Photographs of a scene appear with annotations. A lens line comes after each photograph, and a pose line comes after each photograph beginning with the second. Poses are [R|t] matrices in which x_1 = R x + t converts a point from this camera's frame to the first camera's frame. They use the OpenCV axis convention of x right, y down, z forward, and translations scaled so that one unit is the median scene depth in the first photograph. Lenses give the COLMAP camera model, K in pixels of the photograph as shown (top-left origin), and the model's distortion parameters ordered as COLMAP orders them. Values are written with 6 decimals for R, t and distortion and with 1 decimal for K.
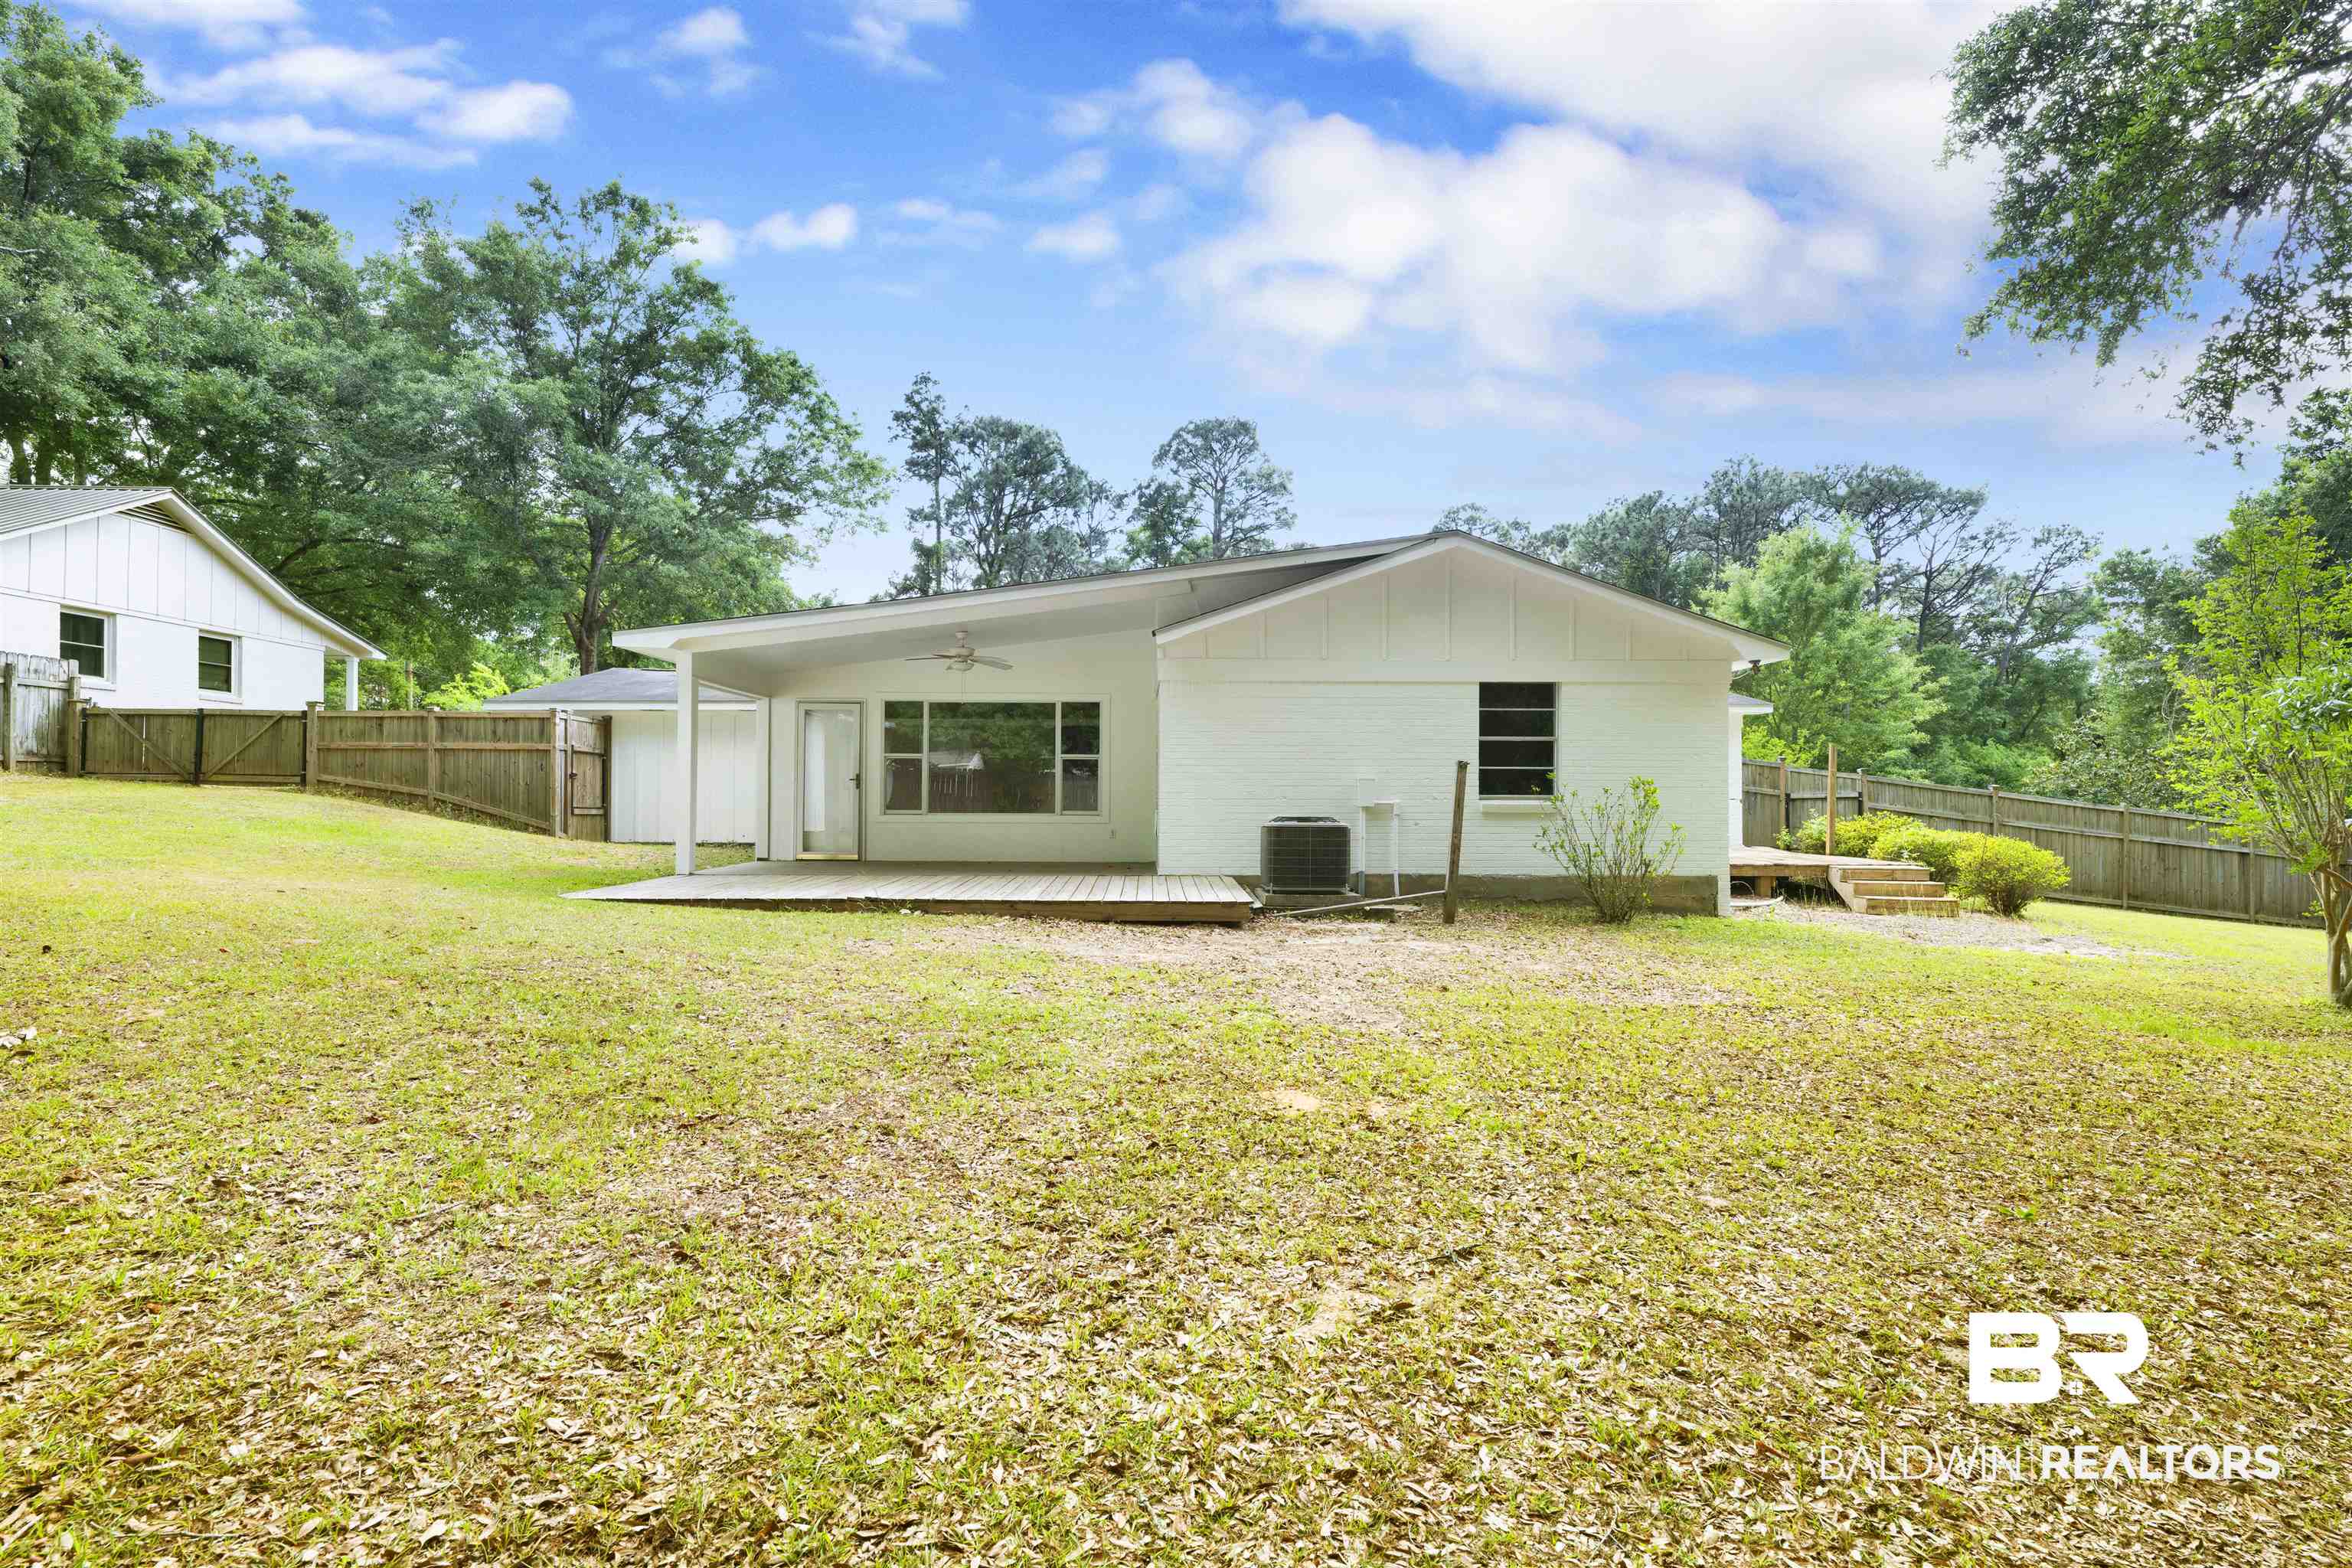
lens RADIAL K [[1057.8, 0, 1185.1], [0, 1057.8, 790.3], [0, 0, 1]] dist [-0.002239, -0.000655]
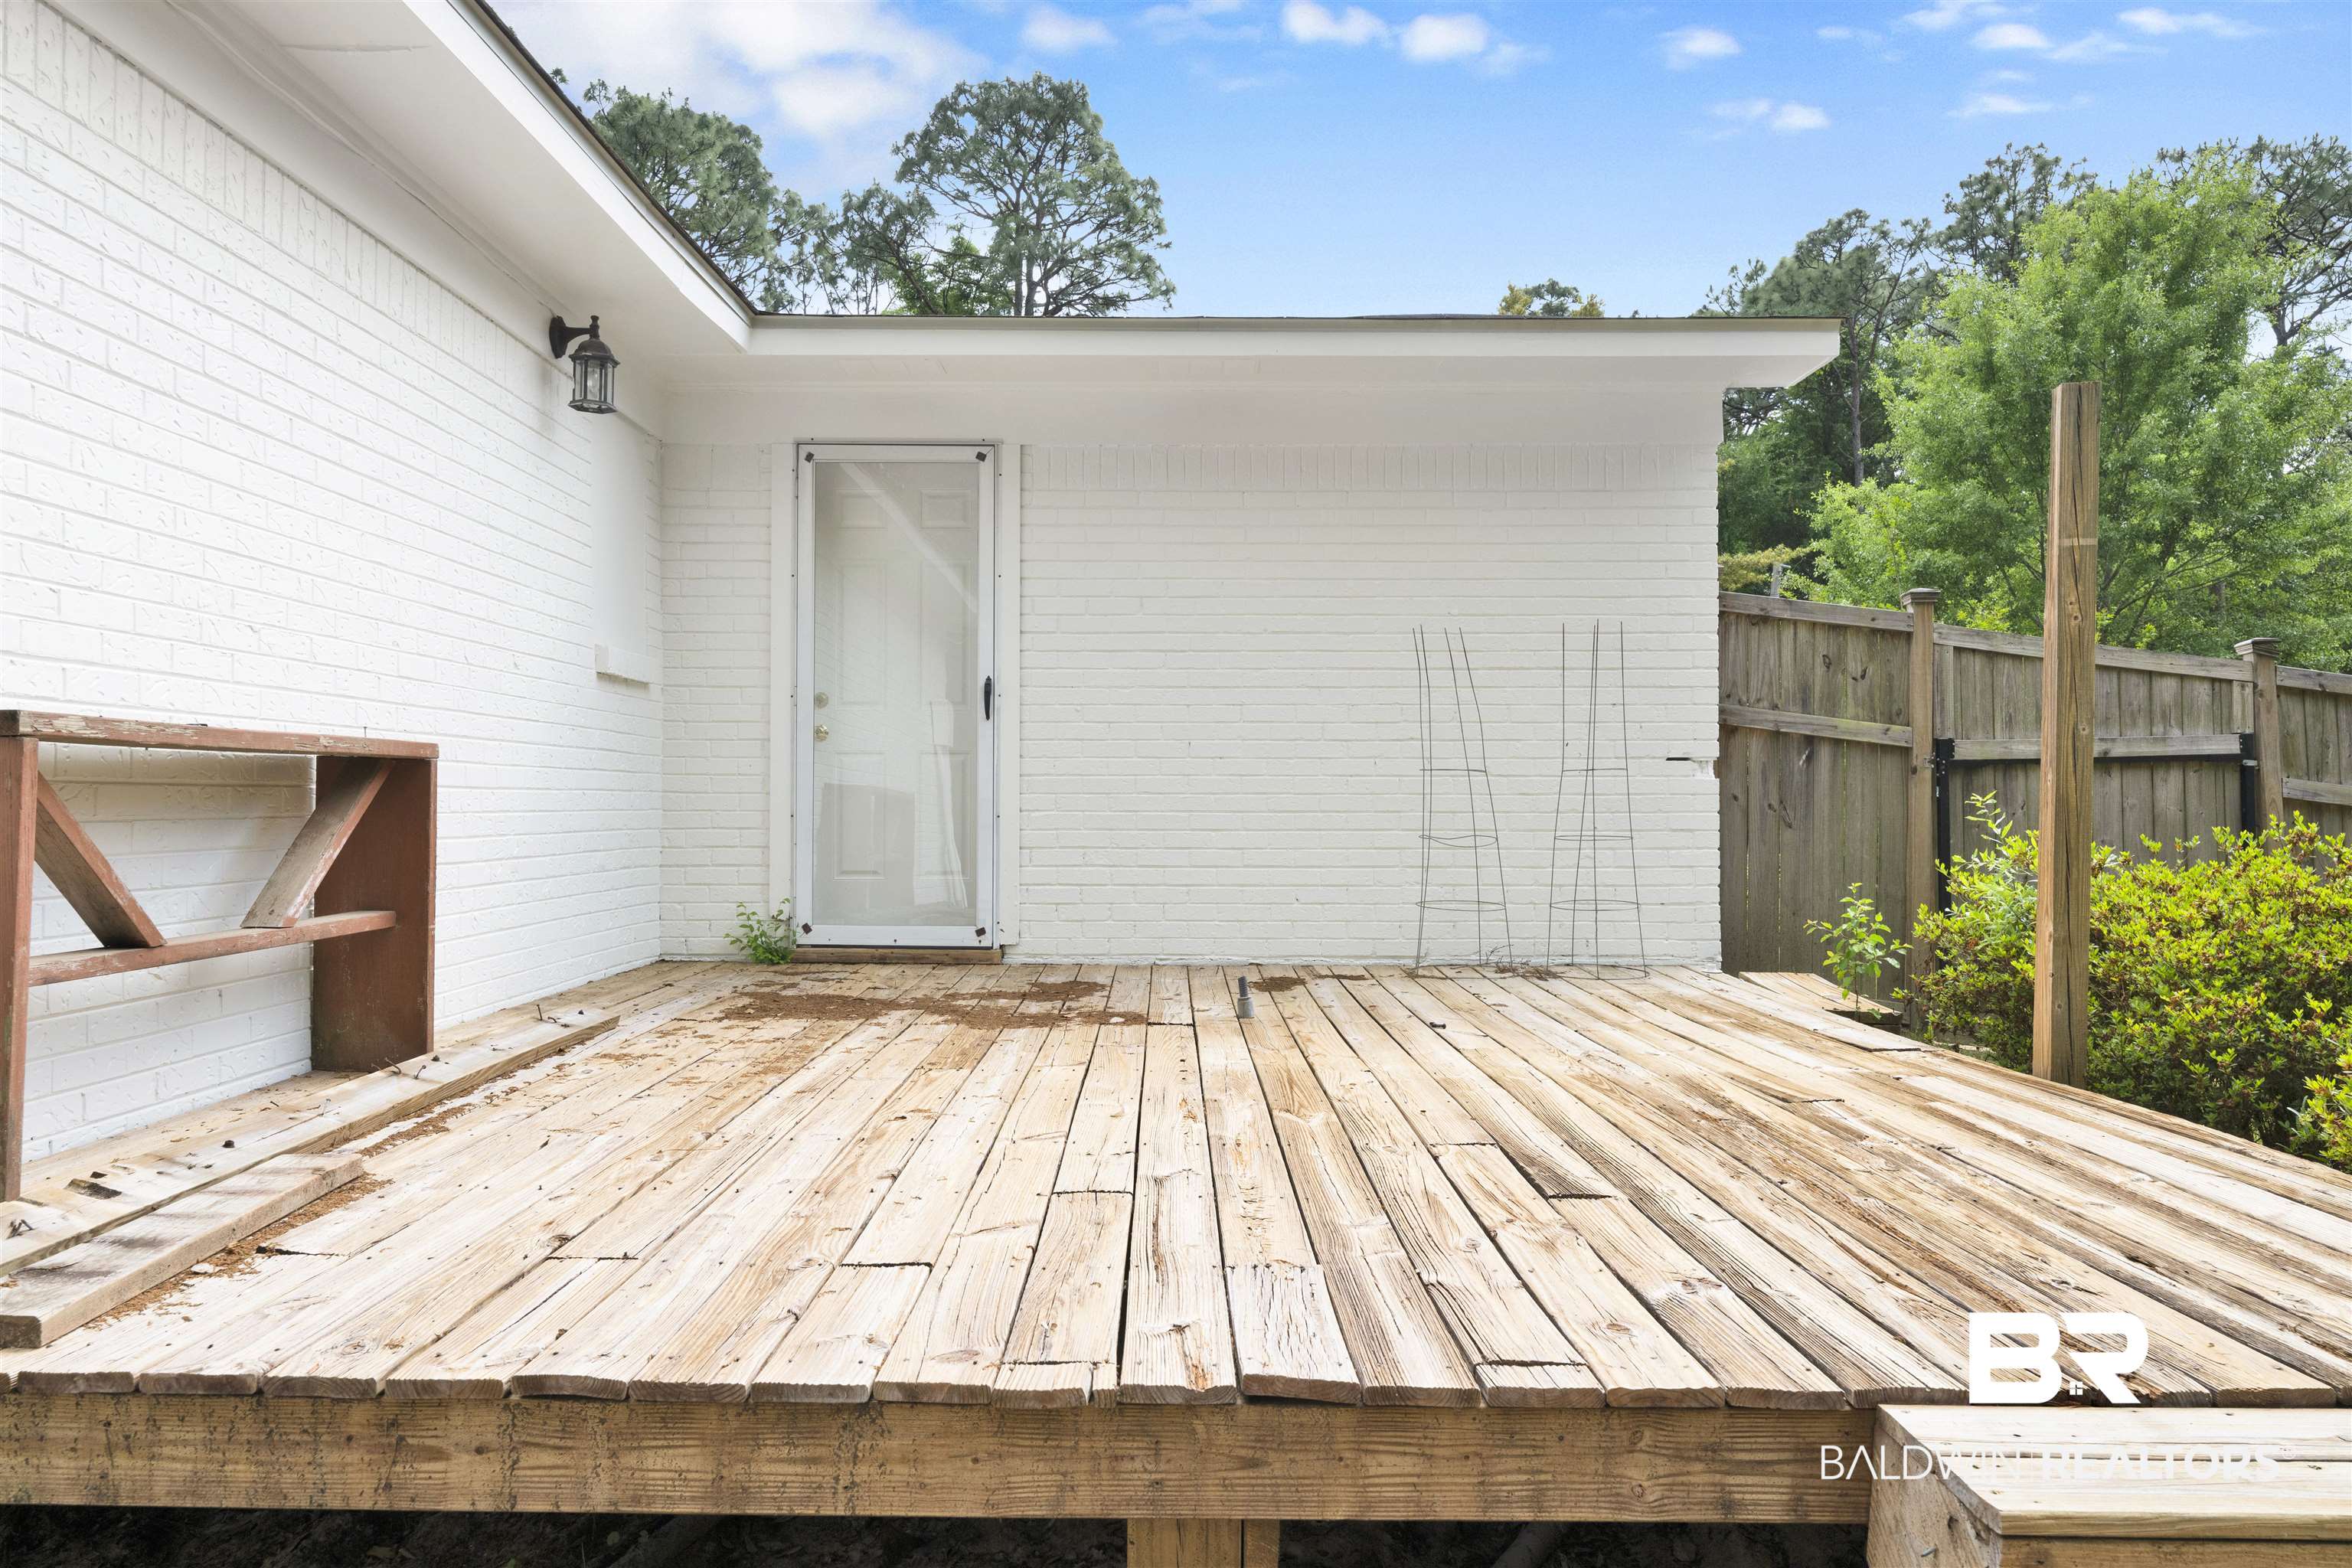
lens RADIAL K [[1648.5, 0, 1176.0], [0, 1648.5, 784.0], [0, 0, 1]] dist [0.001267, 0.002571]
pose [[0.999960, 0.002961, -0.008420, 0.212660], [-0.003029, 0.999963, -0.008063, 0.008905], [0.008396, 0.008088, 0.999932, 0.332562]]
